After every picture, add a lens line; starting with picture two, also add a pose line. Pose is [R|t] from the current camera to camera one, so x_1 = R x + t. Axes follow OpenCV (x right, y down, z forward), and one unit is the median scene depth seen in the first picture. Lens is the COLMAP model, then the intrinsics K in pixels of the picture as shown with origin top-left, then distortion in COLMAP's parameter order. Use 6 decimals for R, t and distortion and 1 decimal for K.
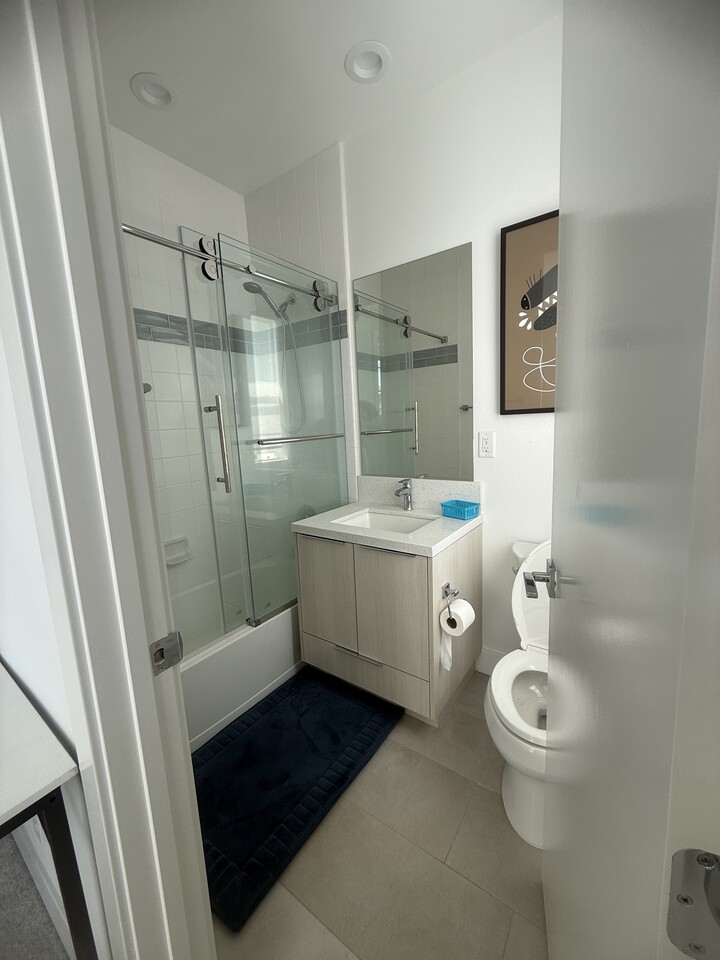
lens RADIAL K [[379.4, 0, 362.6], [0, 379.4, 473.2], [0, 0, 1]] dist [-0.001834, 0.000676]
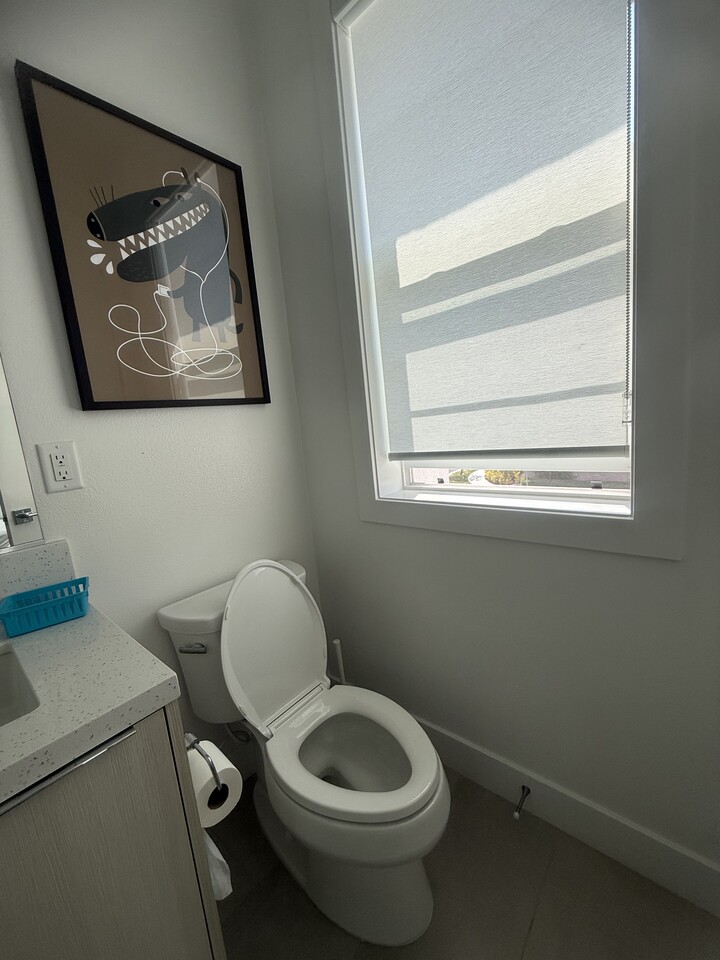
lens RADIAL K [[379.4, 0, 362.5], [0, 379.4, 482.7], [0, 0, 1]] dist [-0.001834, 0.000676]
pose [[0.119140, -0.109125, 0.986862, -0.158251], [0.236785, 0.968386, 0.078496, 0.004363], [-0.964230, 0.224322, 0.141212, 0.556231]]
